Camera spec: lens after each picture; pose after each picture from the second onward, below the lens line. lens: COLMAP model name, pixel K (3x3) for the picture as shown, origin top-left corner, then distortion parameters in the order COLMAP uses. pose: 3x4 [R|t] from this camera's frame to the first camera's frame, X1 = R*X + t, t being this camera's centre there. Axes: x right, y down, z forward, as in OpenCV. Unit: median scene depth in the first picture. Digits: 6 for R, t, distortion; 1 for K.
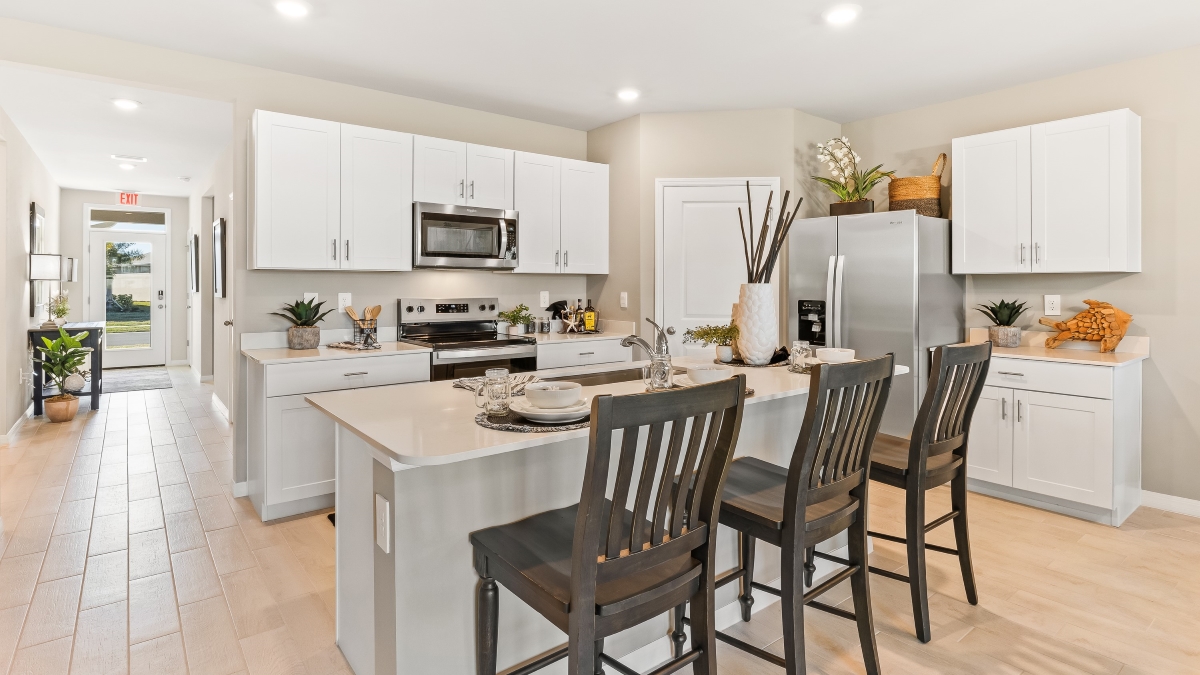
lens RADIAL K [[591.7, 0, 601.6], [0, 591.7, 279.2], [0, 0, 1]] dist [0.000725, 0.000232]
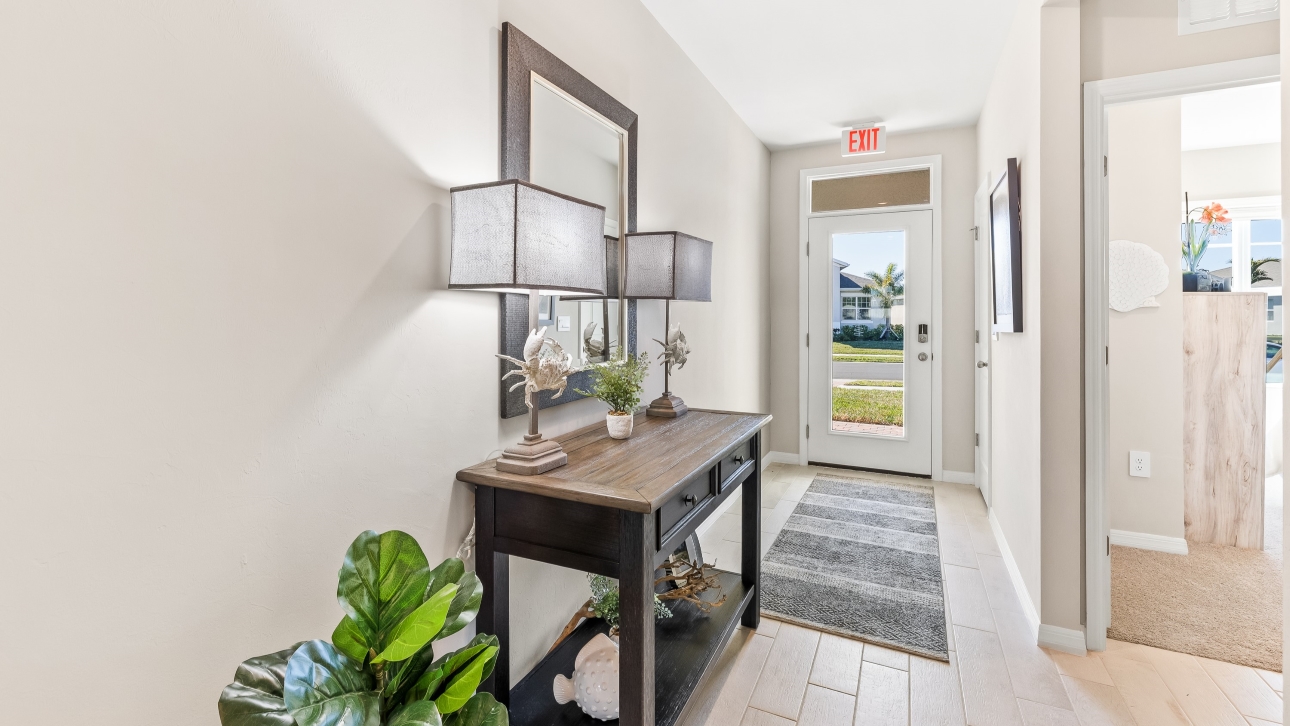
lens RADIAL K [[552.3, 0, 646.2], [0, 552.3, 324.4], [0, 0, 1]] dist [-0.003396, -0.000396]
pose [[0.437990, 0.008589, -0.898939, -0.459442], [0.014987, 0.999746, 0.016855, 0.008823], [0.898855, -0.020855, 0.437750, 0.628792]]
